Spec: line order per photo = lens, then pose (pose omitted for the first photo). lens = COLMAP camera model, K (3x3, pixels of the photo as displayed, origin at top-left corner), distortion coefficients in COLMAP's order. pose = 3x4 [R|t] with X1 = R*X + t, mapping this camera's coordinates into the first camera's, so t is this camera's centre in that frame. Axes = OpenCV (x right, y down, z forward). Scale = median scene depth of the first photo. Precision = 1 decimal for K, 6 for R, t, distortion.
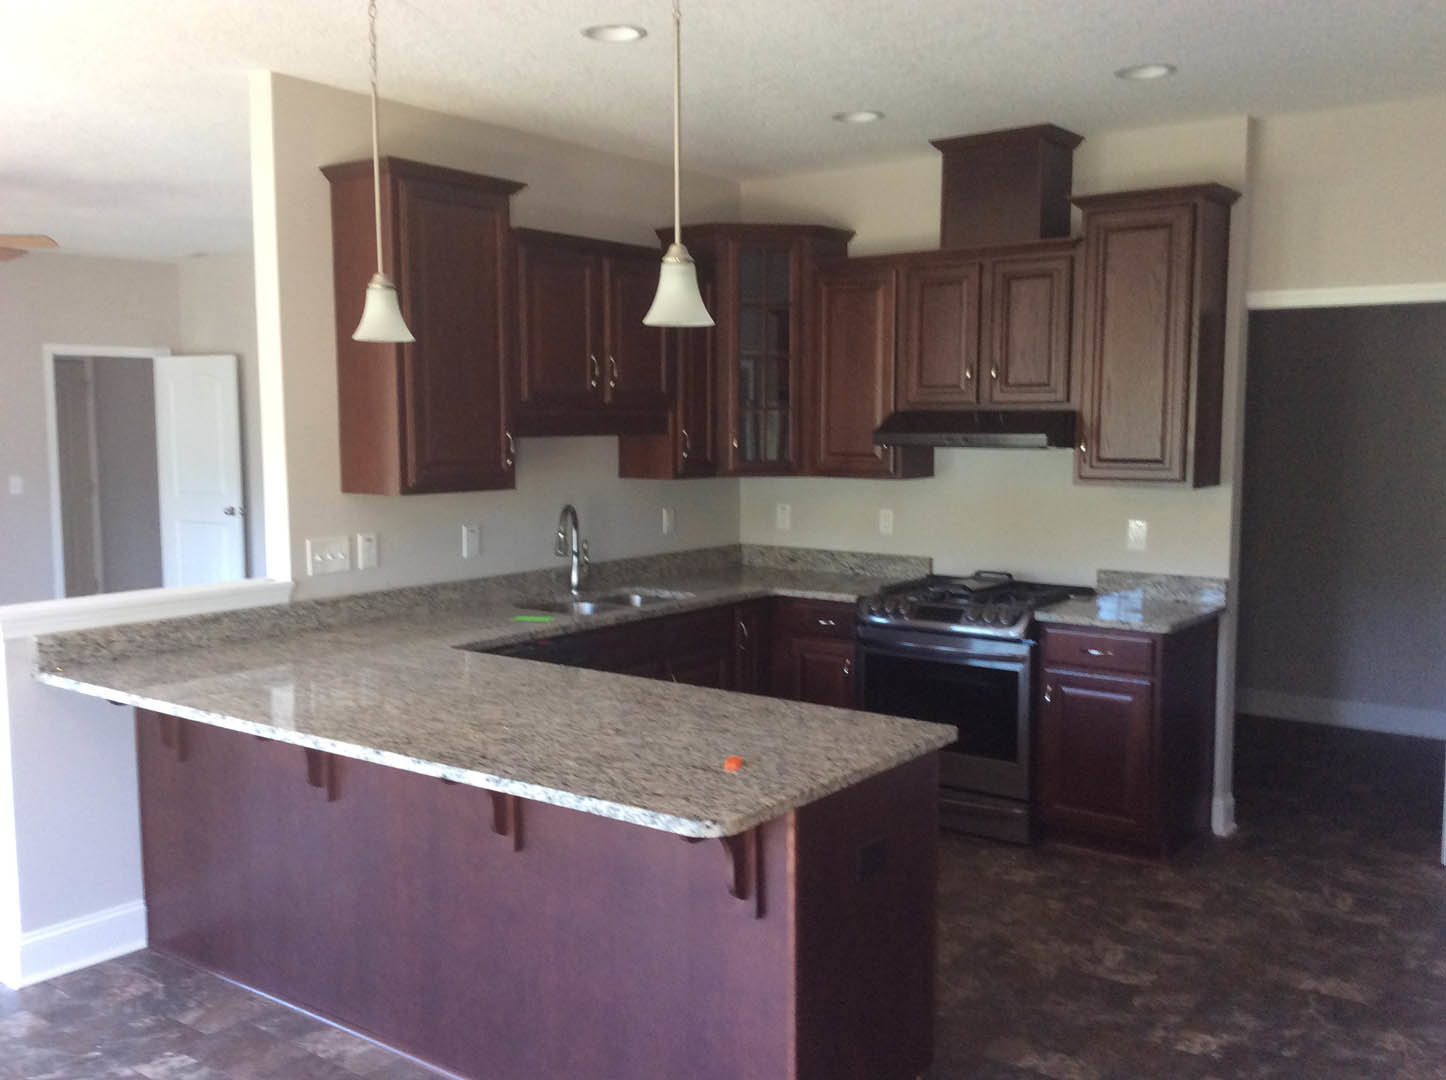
lens RADIAL K [[1328.8, 0, 728.1], [0, 1328.8, 533.6], [0, 0, 1]] dist [0.106331, -0.190063]
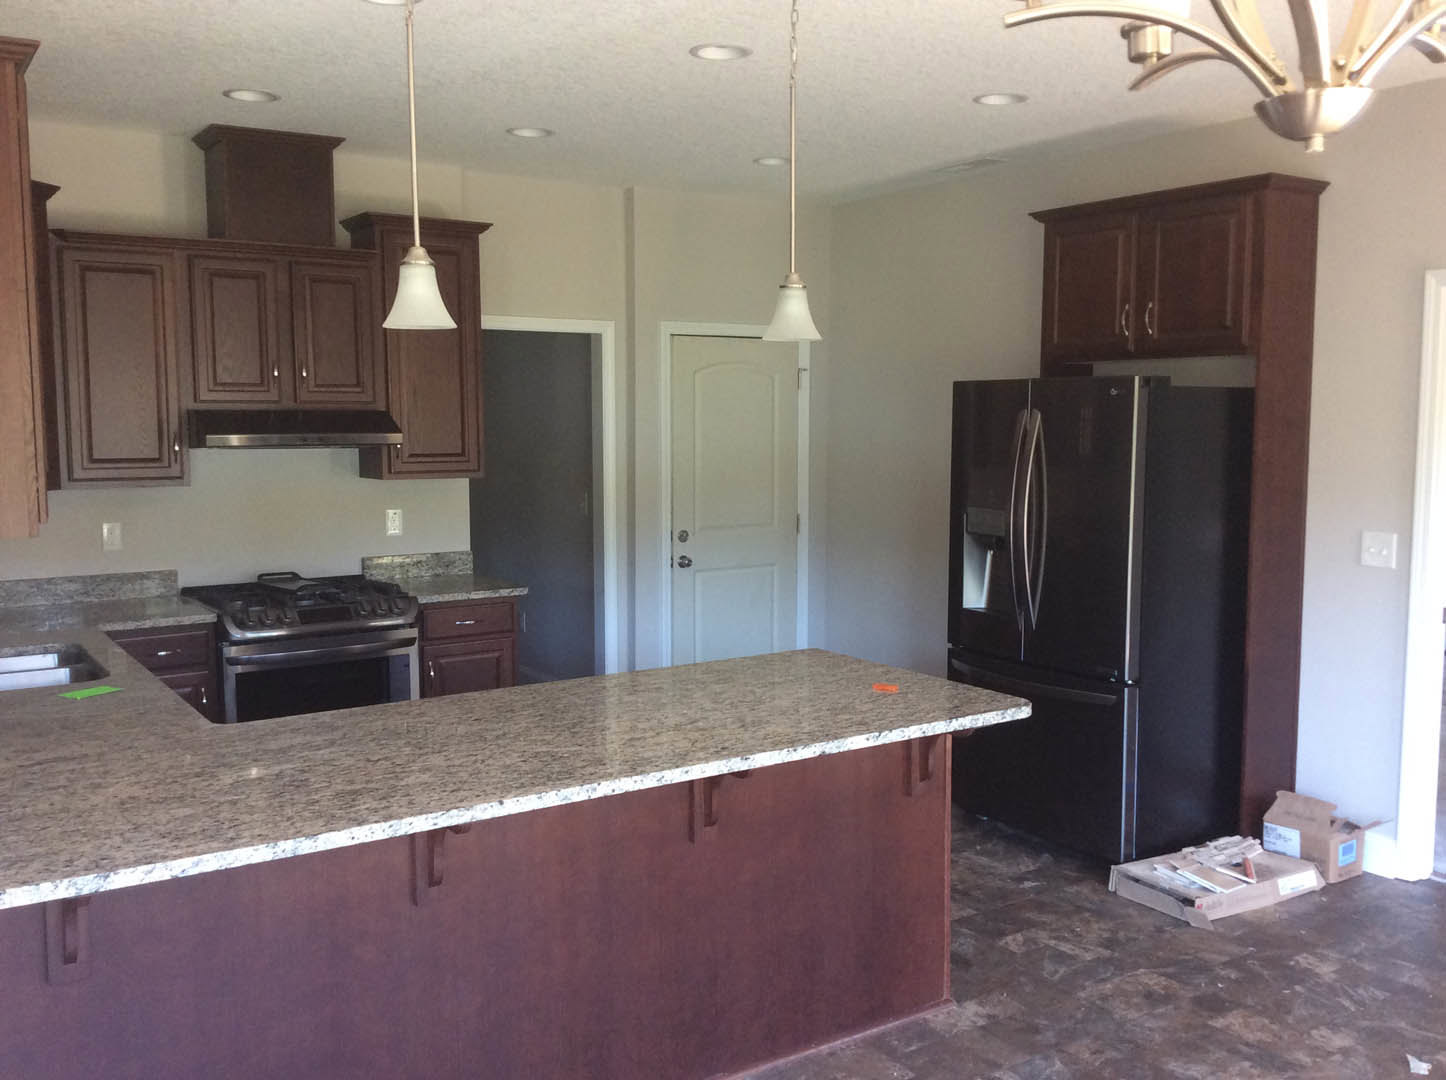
lens RADIAL K [[1328.8, 0, 728.1], [0, 1328.8, 533.6], [0, 0, 1]] dist [0.106331, -0.190063]
pose [[0.324066, -0.087445, 0.941984, -0.727244], [0.083626, 0.994469, 0.063548, -0.041326], [-0.942331, 0.058181, 0.329586, 0.414190]]
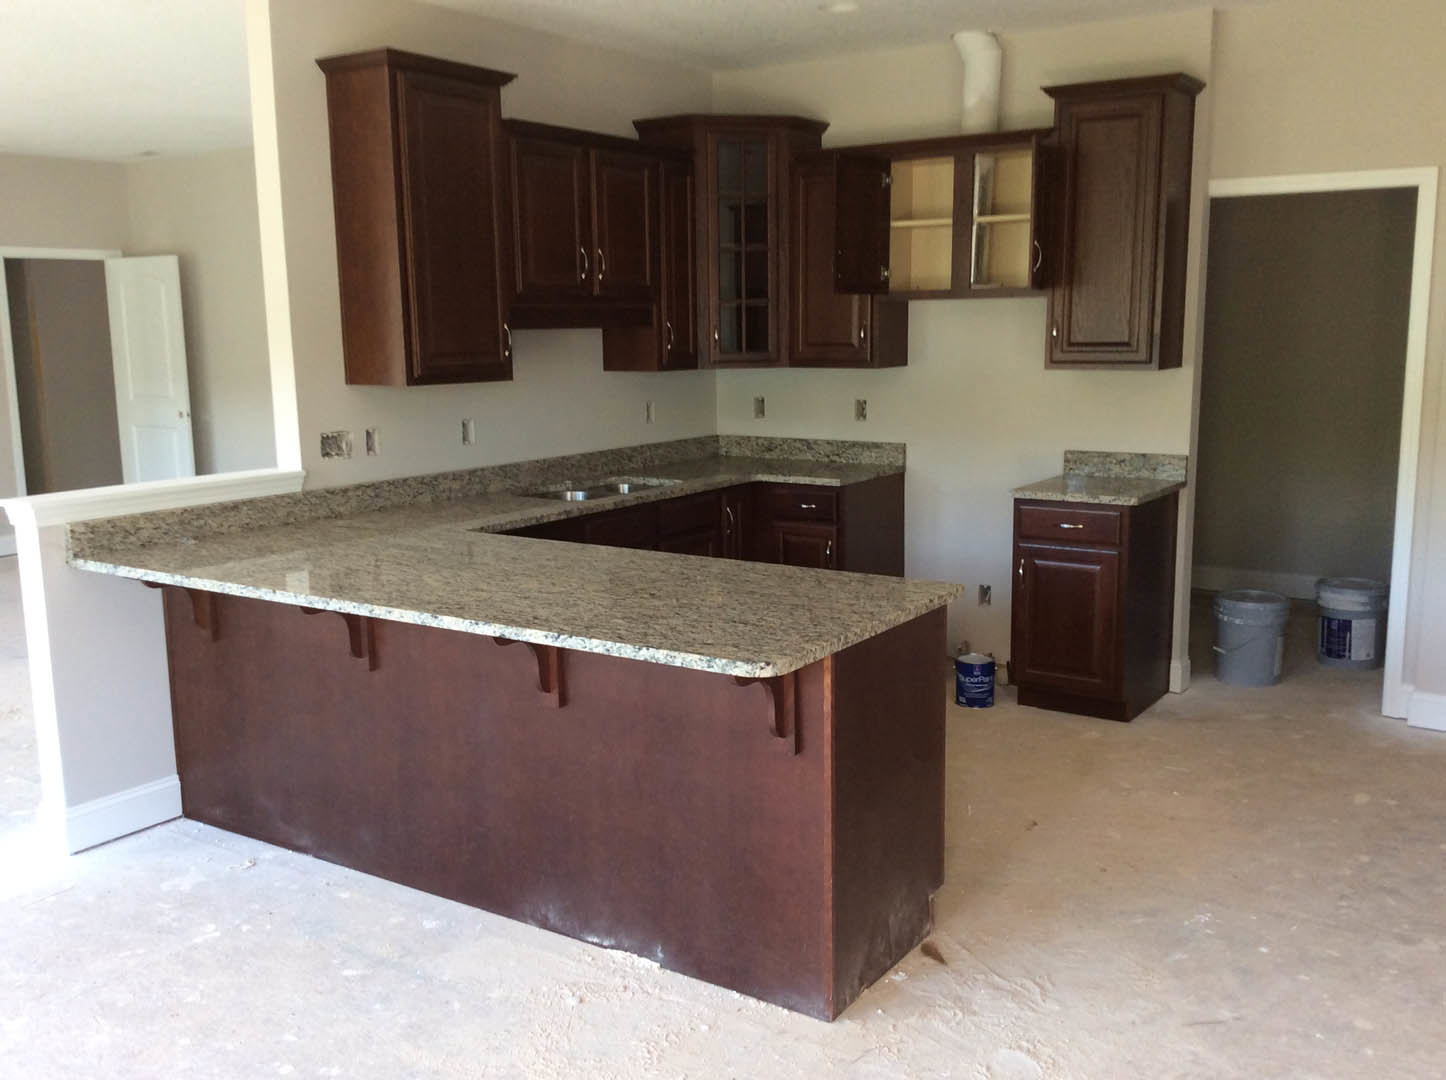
lens RADIAL K [[1323.8, 0, 723.0], [0, 1323.8, 540.0], [0, 0, 1]] dist [0.109361, -0.202644]
pose [[0.998746, -0.019435, 0.046130, -0.048134], [0.015887, 0.996976, 0.076075, 0.014826], [-0.047469, -0.075246, 0.996034, -0.043520]]
